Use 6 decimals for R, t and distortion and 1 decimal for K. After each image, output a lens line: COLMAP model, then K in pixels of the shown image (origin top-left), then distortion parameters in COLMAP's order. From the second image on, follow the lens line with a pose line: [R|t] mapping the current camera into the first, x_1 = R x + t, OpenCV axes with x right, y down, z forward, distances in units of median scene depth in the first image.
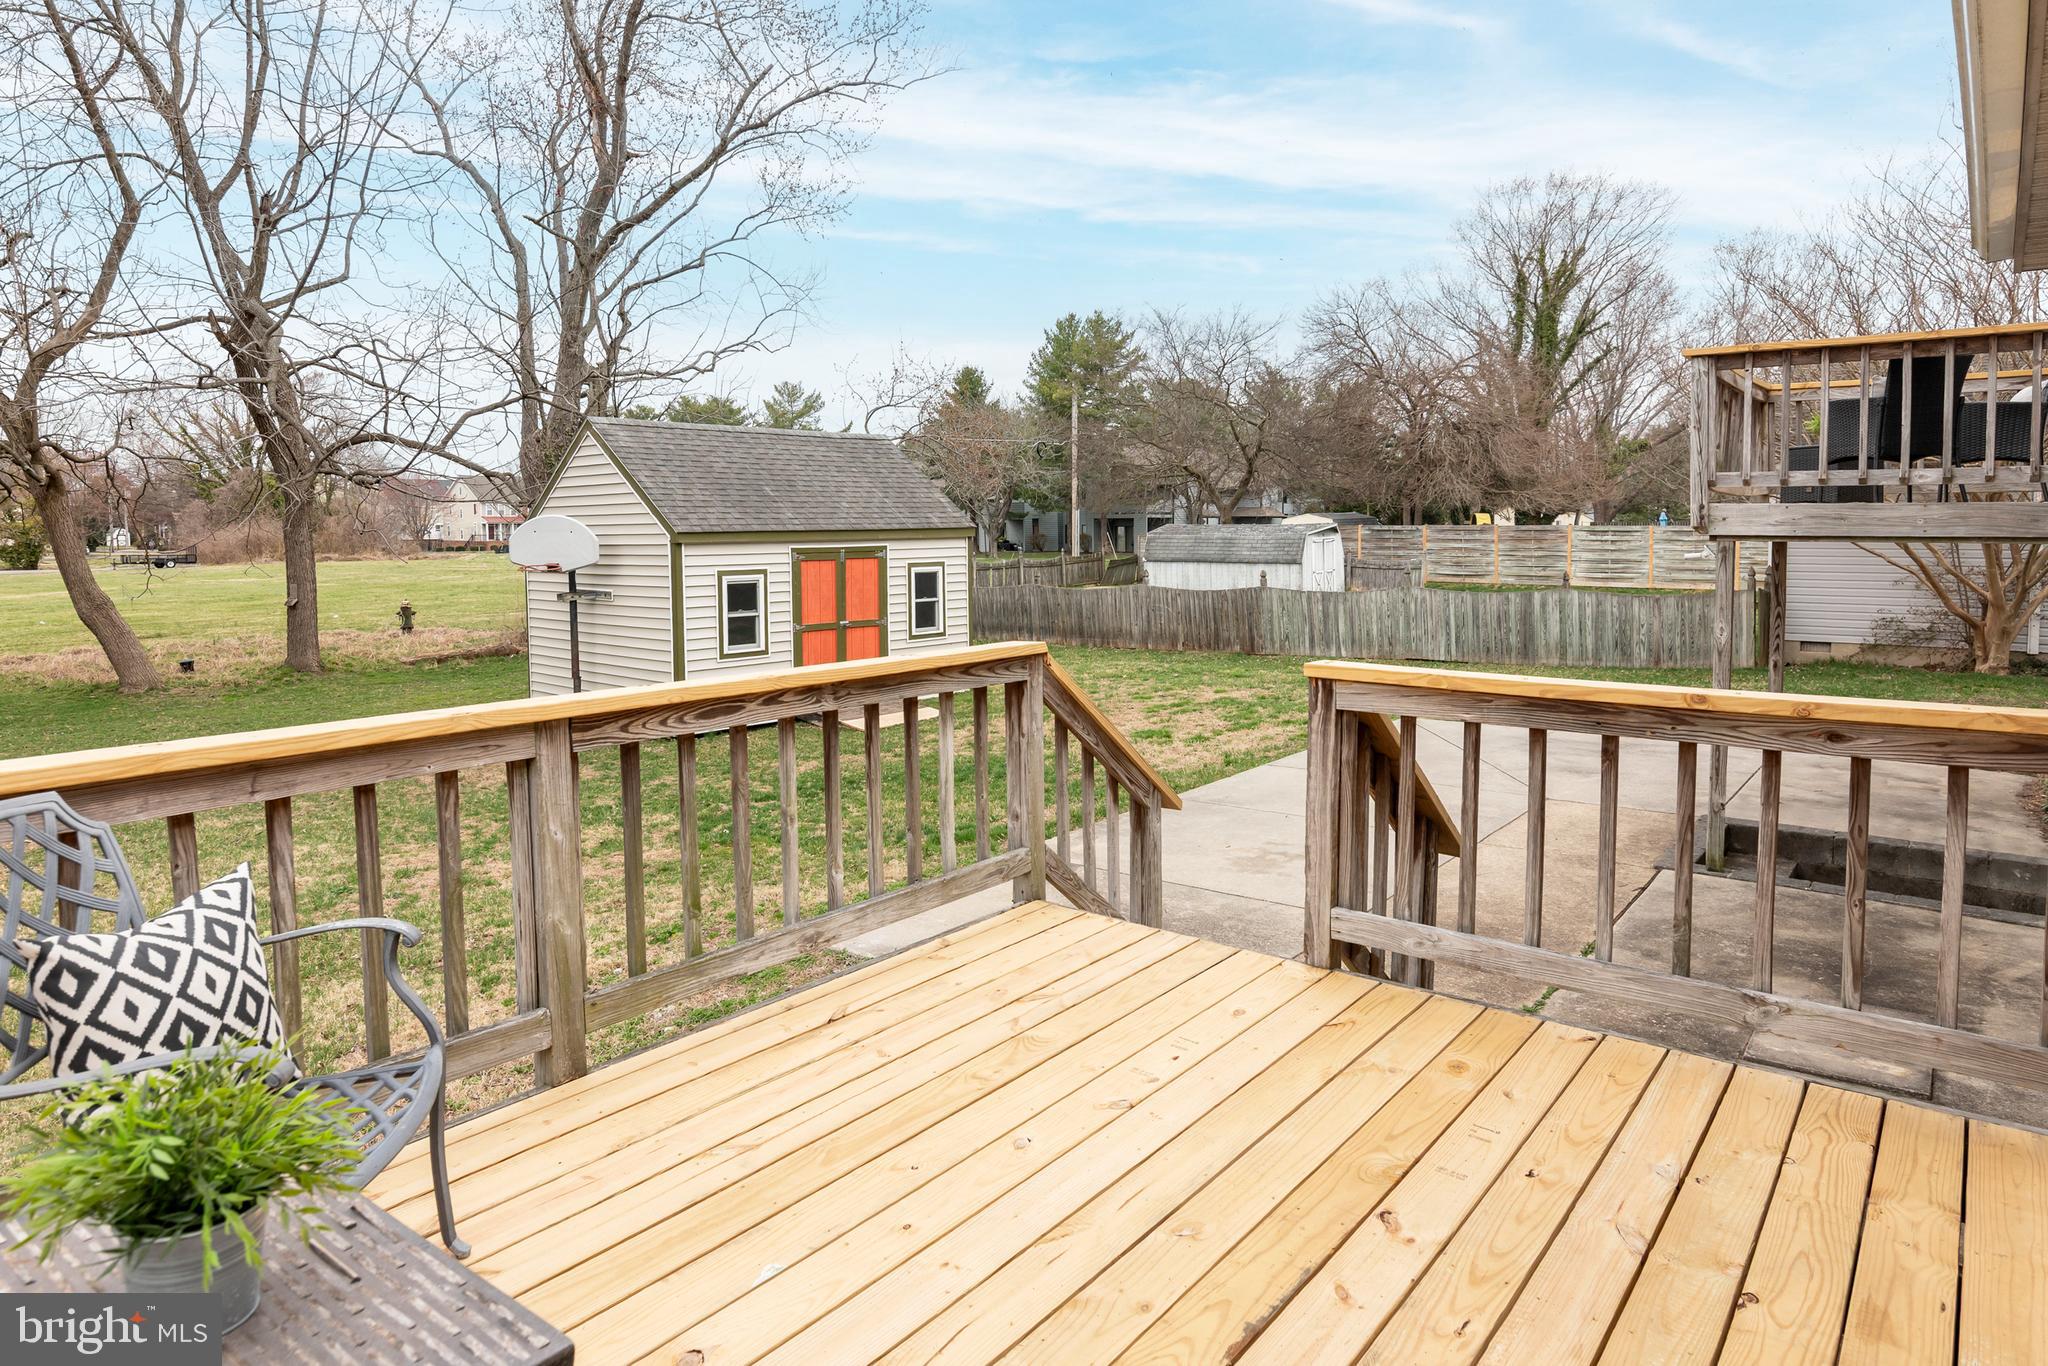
lens RADIAL K [[1198.3, 0, 991.4], [0, 1198.3, 609.3], [0, 0, 1]] dist [-0.000394, 0.001015]
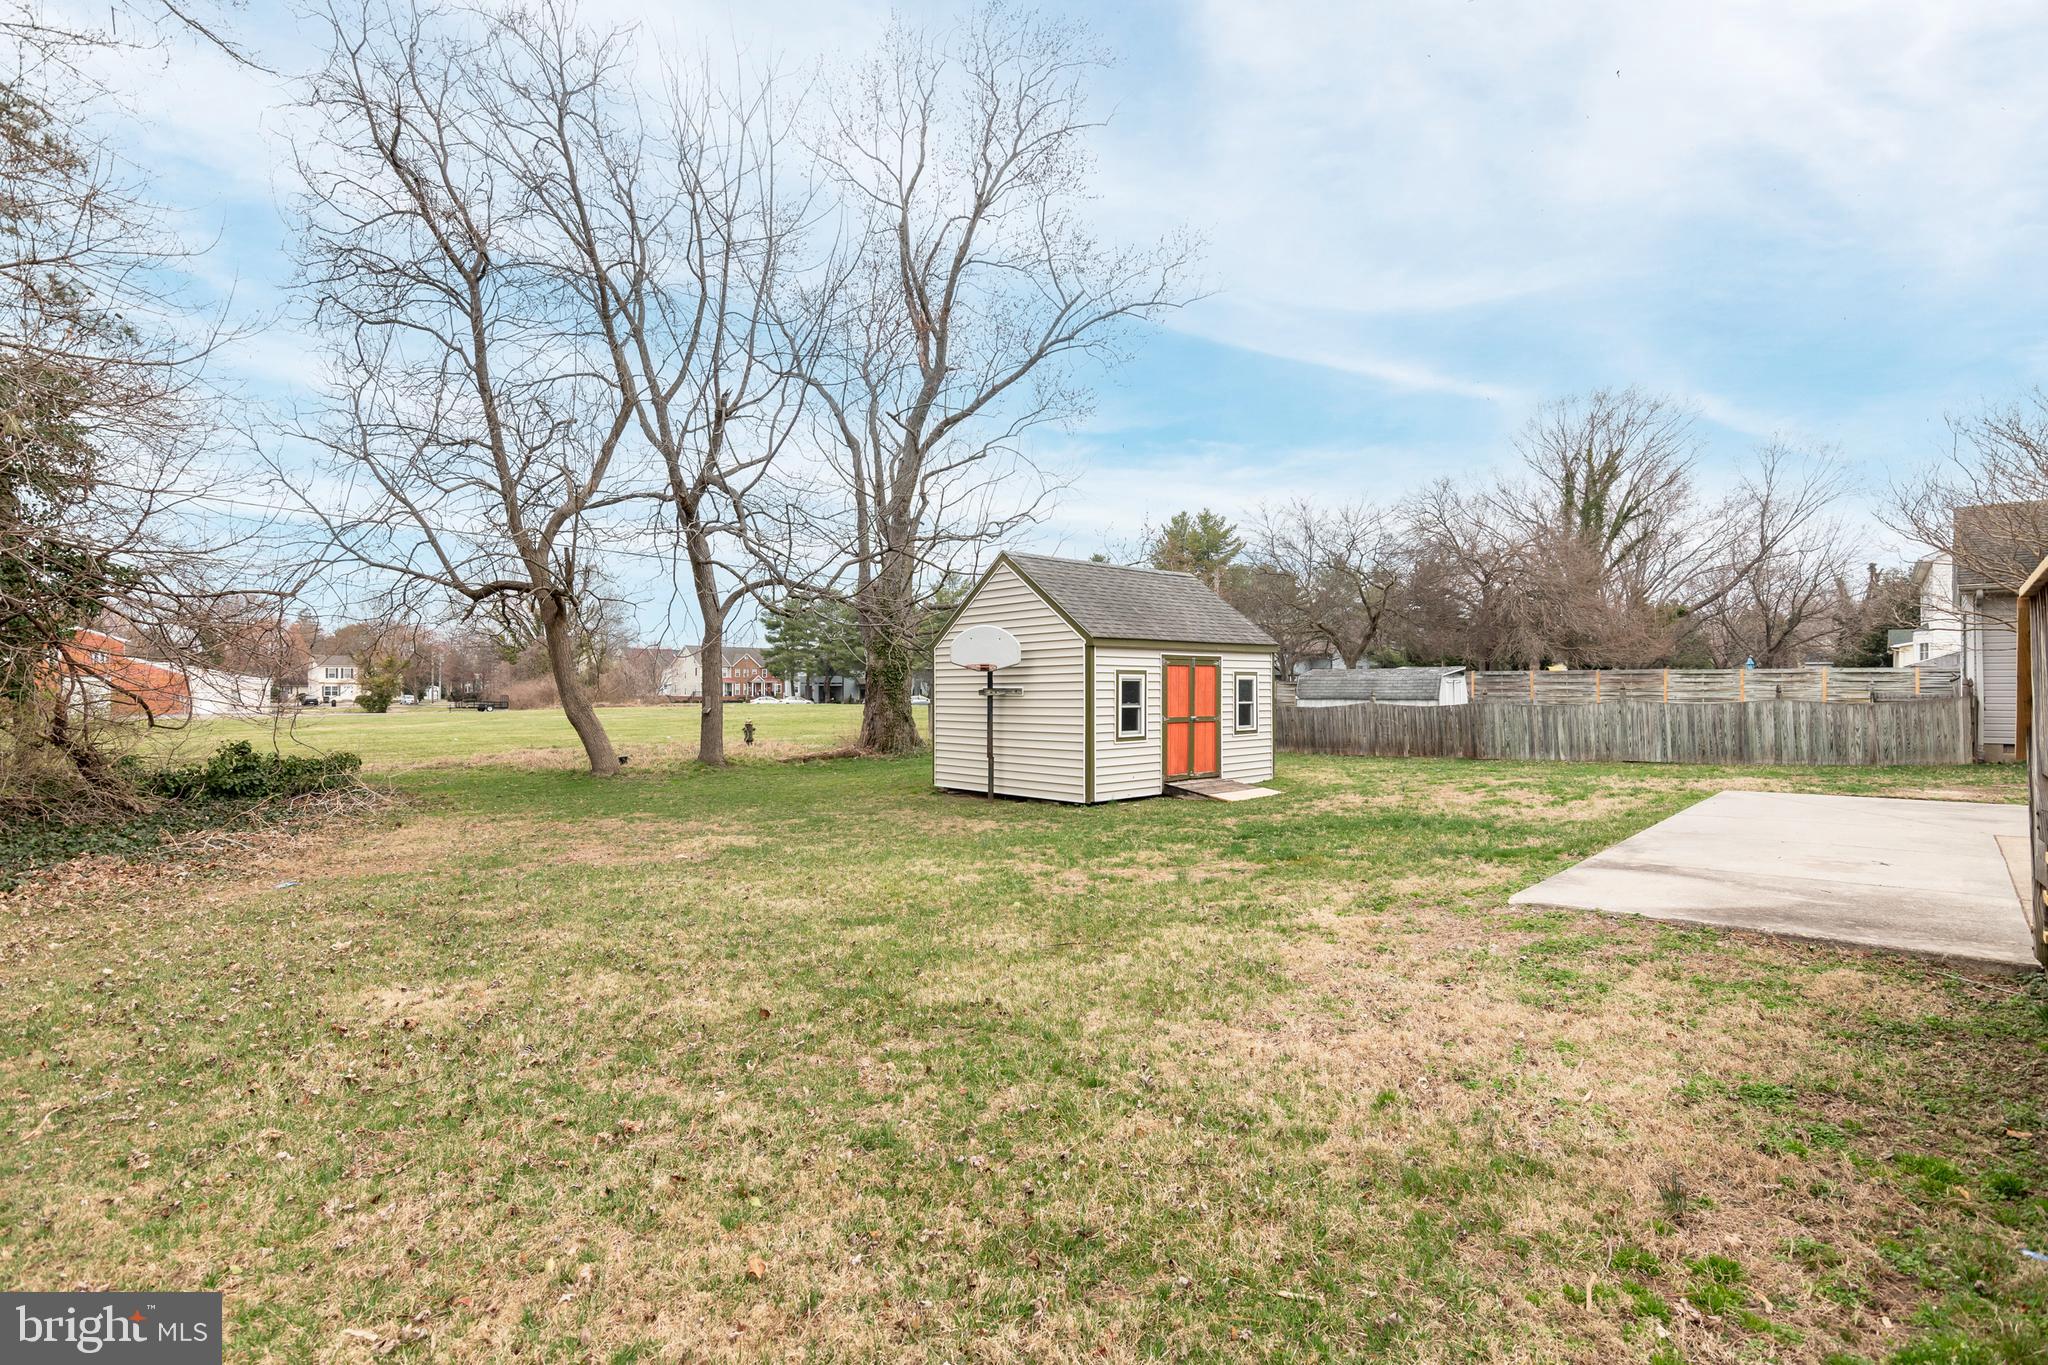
lens RADIAL K [[966.6, 0, 987.9], [0, 966.6, 699.7], [0, 0, 1]] dist [0.001114, -0.000237]
pose [[0.996684, 0.002148, -0.081347, -0.193909], [-0.007200, 0.998058, -0.061866, 0.042769], [0.081056, 0.062247, 0.994764, -0.003050]]
